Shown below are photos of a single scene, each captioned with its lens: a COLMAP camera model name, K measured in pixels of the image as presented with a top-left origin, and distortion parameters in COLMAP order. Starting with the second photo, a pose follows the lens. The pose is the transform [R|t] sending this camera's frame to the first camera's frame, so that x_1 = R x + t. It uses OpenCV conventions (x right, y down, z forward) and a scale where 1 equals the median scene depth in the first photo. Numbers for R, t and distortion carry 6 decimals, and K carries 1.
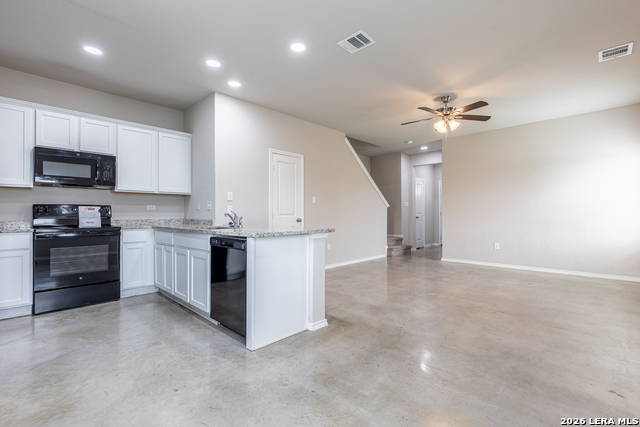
lens RADIAL K [[287.5, 0, 321.4], [0, 287.5, 212.6], [0, 0, 1]] dist [0.004194, 0.000187]
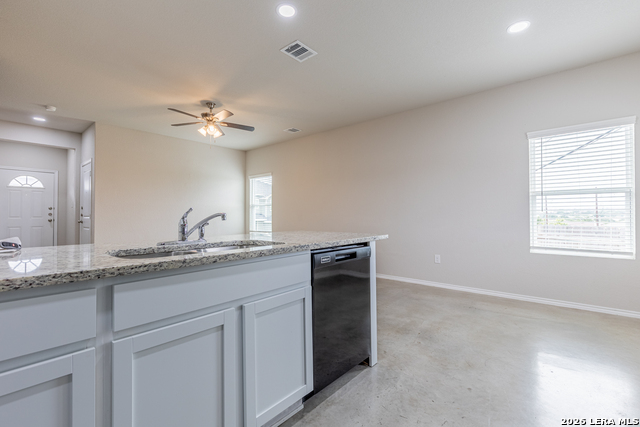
lens RADIAL K [[286.6, 0, 322.7], [0, 286.6, 214.0], [0, 0, 1]] dist [0.005265, 0.000379]
pose [[-0.051761, 0.009274, 0.998616, -0.661574], [-0.002571, 0.999952, -0.009419, 0.005545], [-0.998656, -0.003055, -0.051734, 0.696389]]
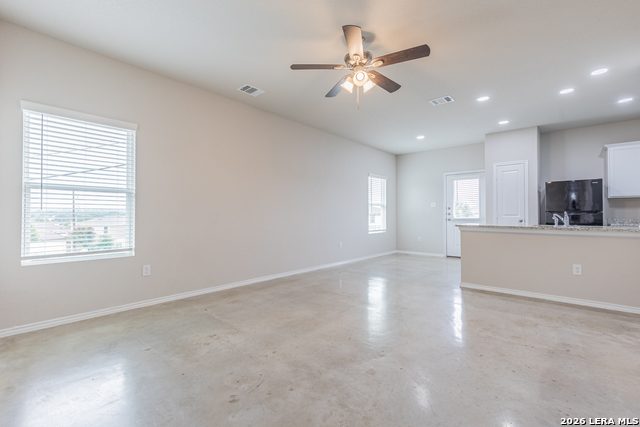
lens RADIAL K [[287.5, 0, 321.4], [0, 287.5, 212.6], [0, 0, 1]] dist [0.004194, 0.000187]
pose [[-0.998978, 0.002339, -0.045142, 0.586262], [0.002981, 0.999895, -0.014146, 0.008390], [0.045104, -0.014266, -0.998880, 1.771455]]
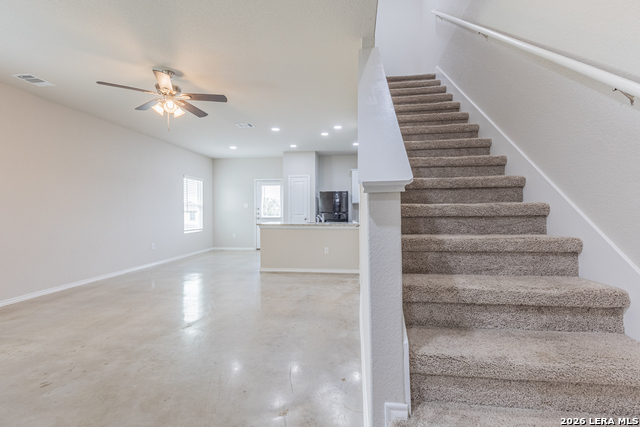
lens RADIAL K [[288.1, 0, 324.5], [0, 288.1, 211.9], [0, 0, 1]] dist [0.002808, 0.000144]
pose [[-0.797044, 0.007872, -0.603870, 0.611803], [0.009576, 0.999954, 0.000396, -0.014881], [0.603845, -0.005467, -0.797083, 2.023930]]
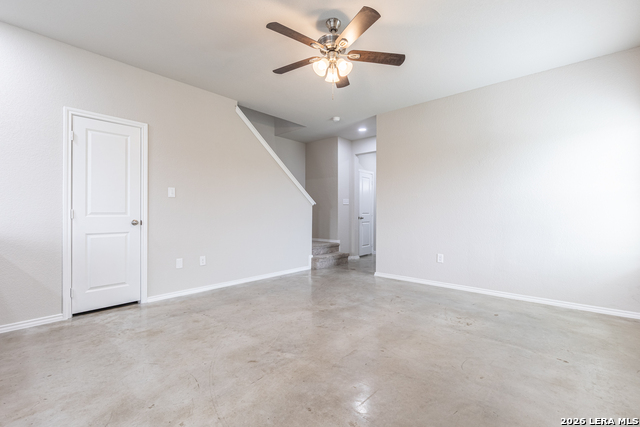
lens RADIAL K [[286.6, 0, 322.7], [0, 286.6, 214.0], [0, 0, 1]] dist [0.005265, 0.000379]
pose [[0.999183, 0.004214, 0.040204, 0.413985], [-0.004452, 0.999973, 0.005846, 0.001555], [-0.040179, -0.006020, 0.999174, 0.419345]]
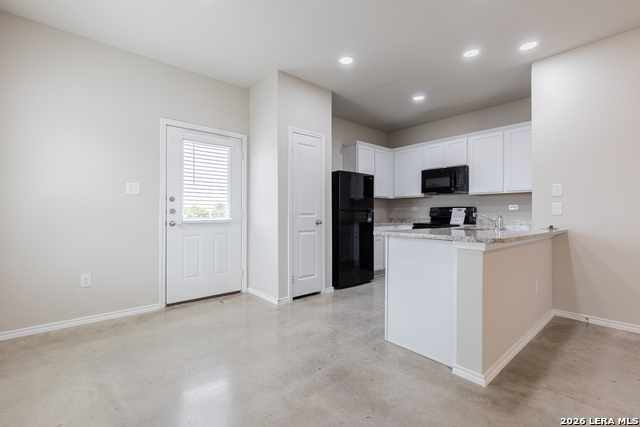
lens RADIAL K [[286.6, 0, 322.7], [0, 286.6, 214.0], [0, 0, 1]] dist [0.005265, 0.000379]
pose [[-0.083648, 0.001311, -0.996495, 0.488517], [0.002925, 0.999995, 0.001070, 0.001661], [0.996491, -0.002825, -0.083651, 0.487790]]
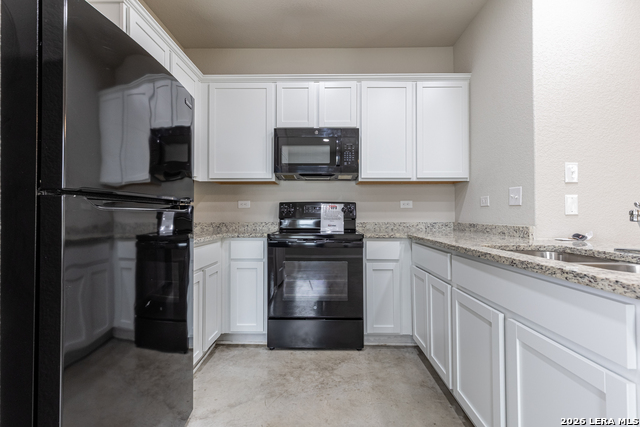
lens RADIAL K [[288.1, 0, 324.5], [0, 288.1, 211.9], [0, 0, 1]] dist [0.002808, 0.000144]
pose [[0.690361, -0.006670, -0.723434, -0.270598], [0.002620, 0.999974, -0.006719, 0.003585], [0.723460, 0.002743, 0.690361, 0.455063]]
